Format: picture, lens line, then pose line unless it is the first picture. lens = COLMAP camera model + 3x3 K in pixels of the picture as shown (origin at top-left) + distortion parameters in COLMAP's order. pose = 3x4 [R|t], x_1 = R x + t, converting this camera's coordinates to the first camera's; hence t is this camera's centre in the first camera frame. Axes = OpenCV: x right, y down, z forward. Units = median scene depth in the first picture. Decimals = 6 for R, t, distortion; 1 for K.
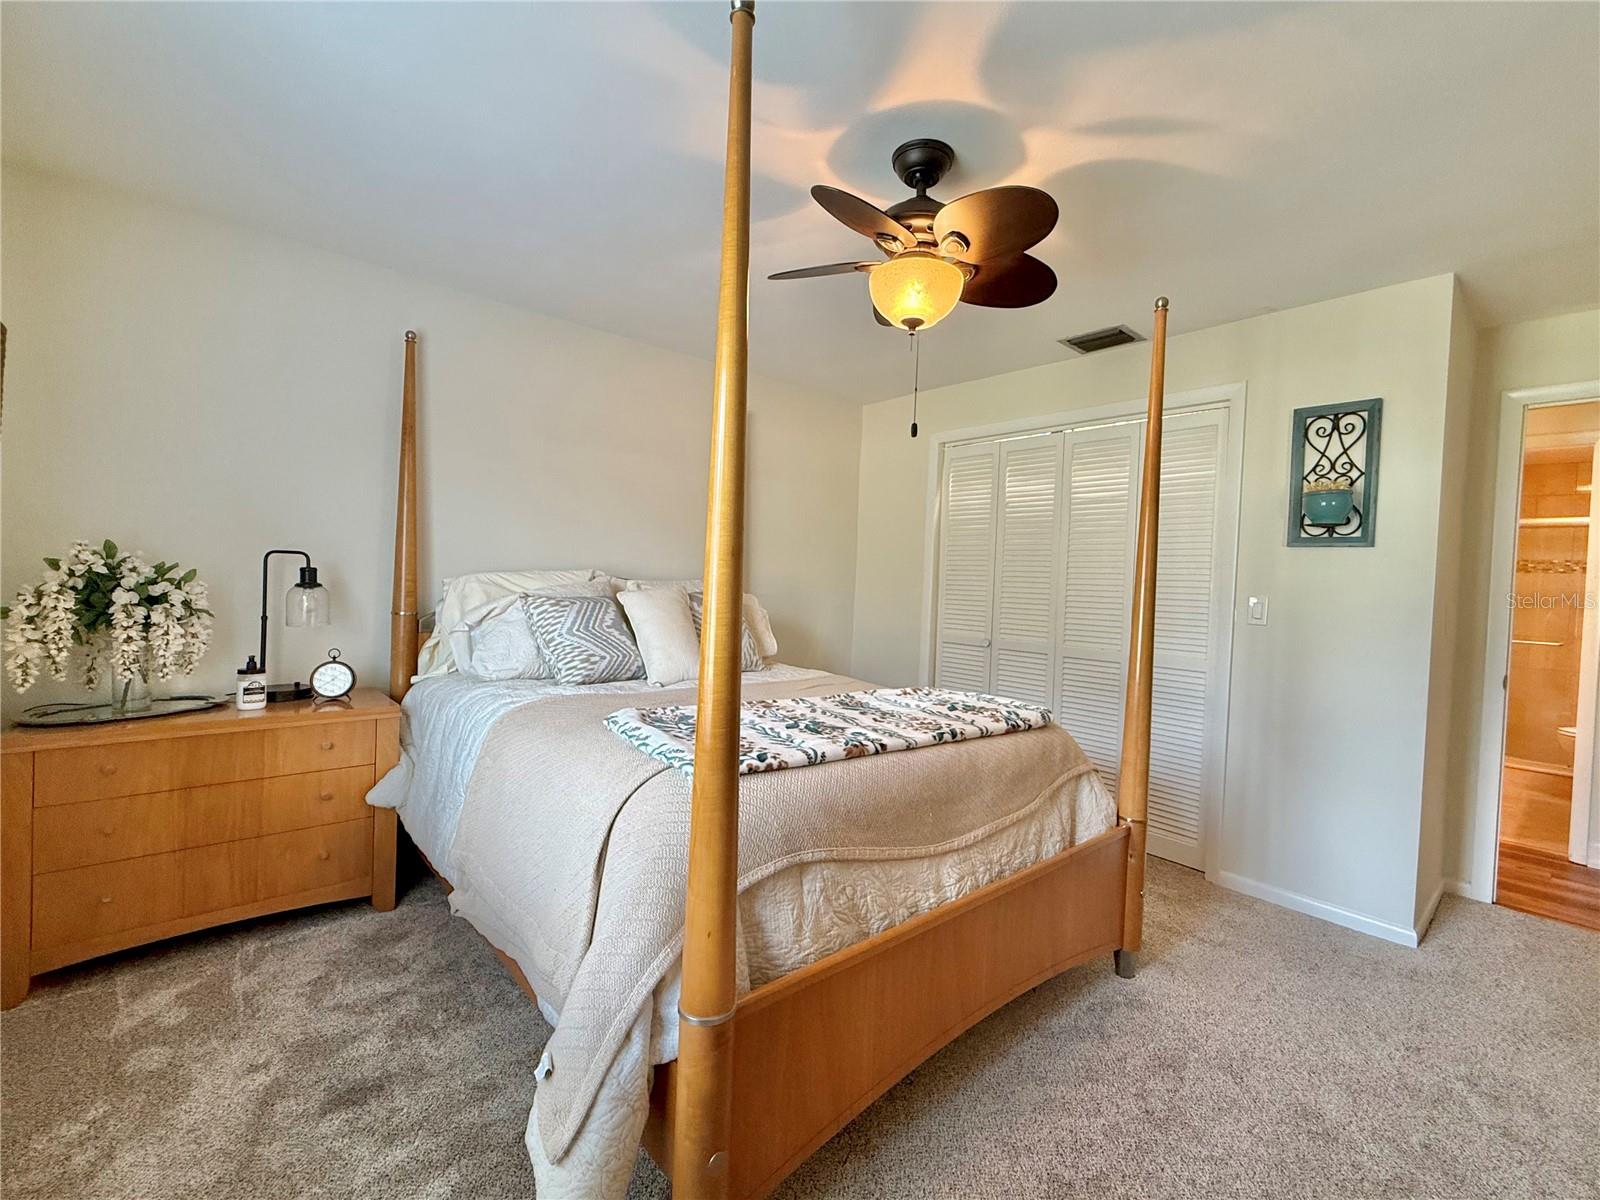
lens RADIAL K [[661.2, 0, 801.0], [0, 661.2, 593.3], [0, 0, 1]] dist [0.009447, -0.002021]
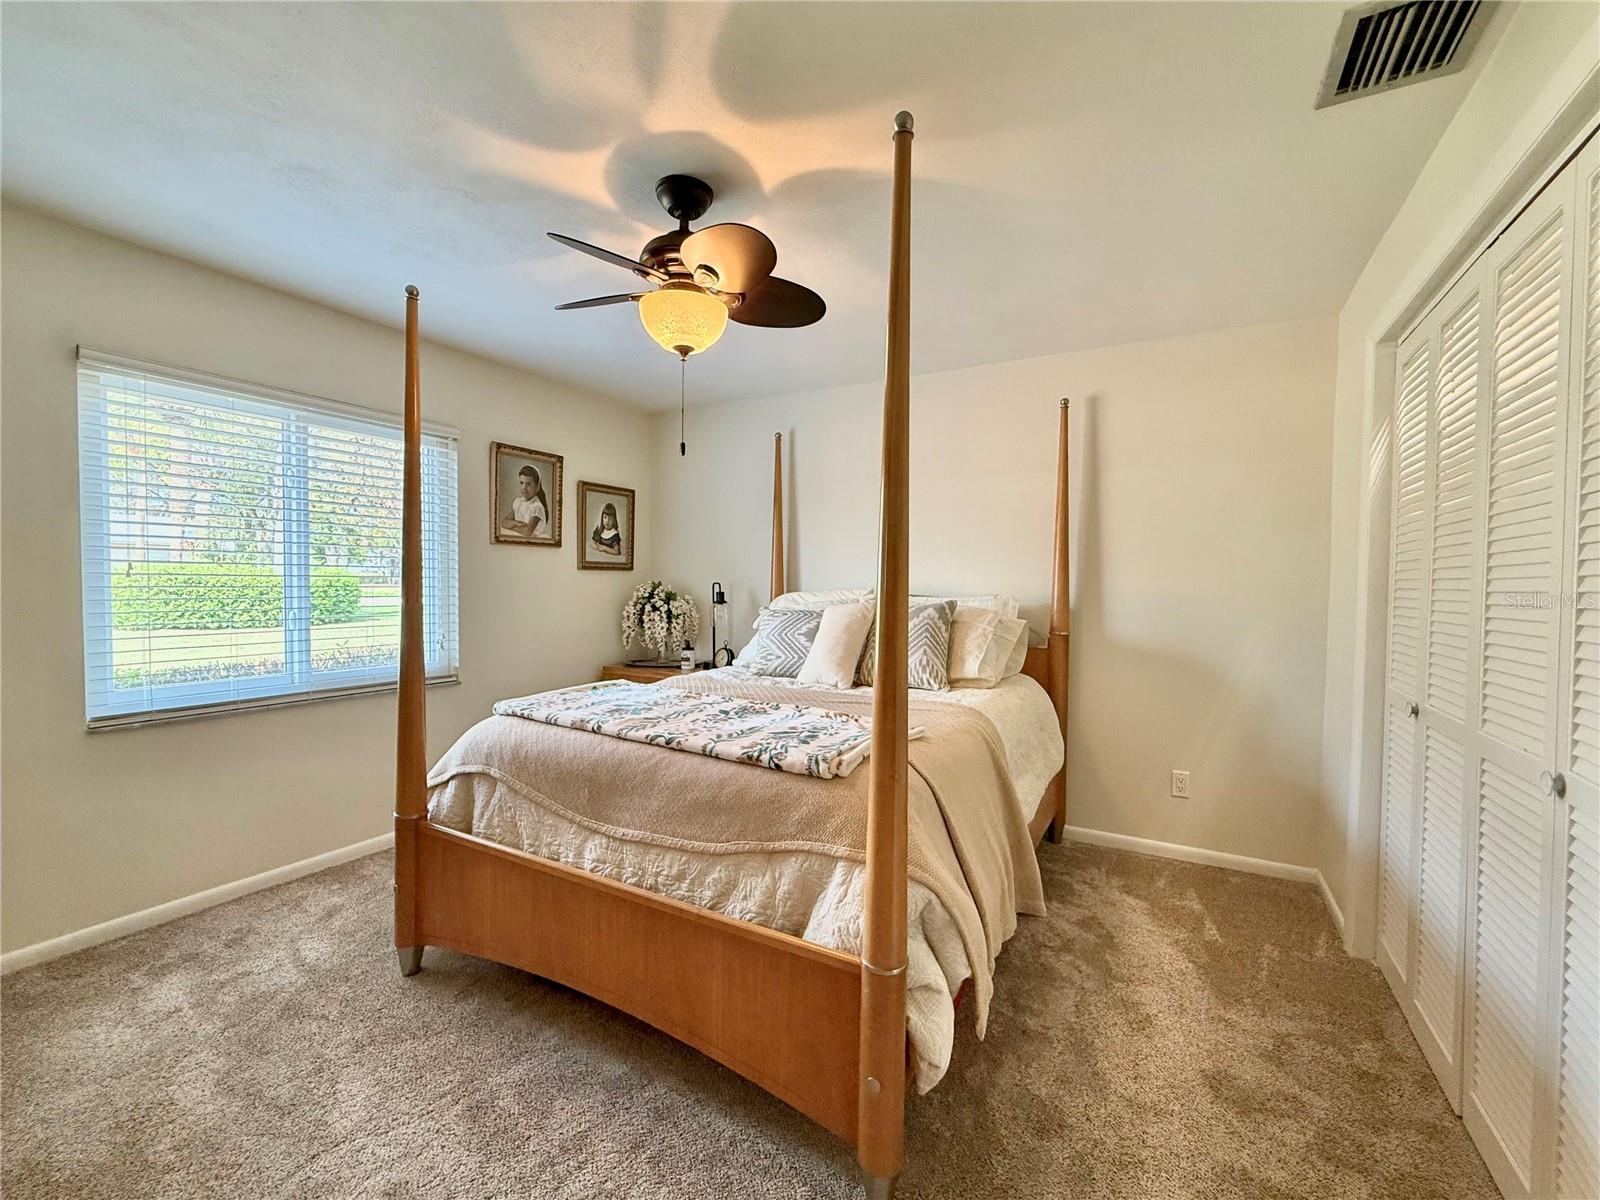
lens RADIAL K [[661.2, 0, 801.1], [0, 661.2, 601.1], [0, 0, 1]] dist [0.009447, -0.002021]
pose [[0.359353, -0.008885, -0.933159, 1.229025], [-0.018875, 0.999681, -0.016787, 0.012347], [0.933011, 0.023646, 0.359071, 0.803735]]
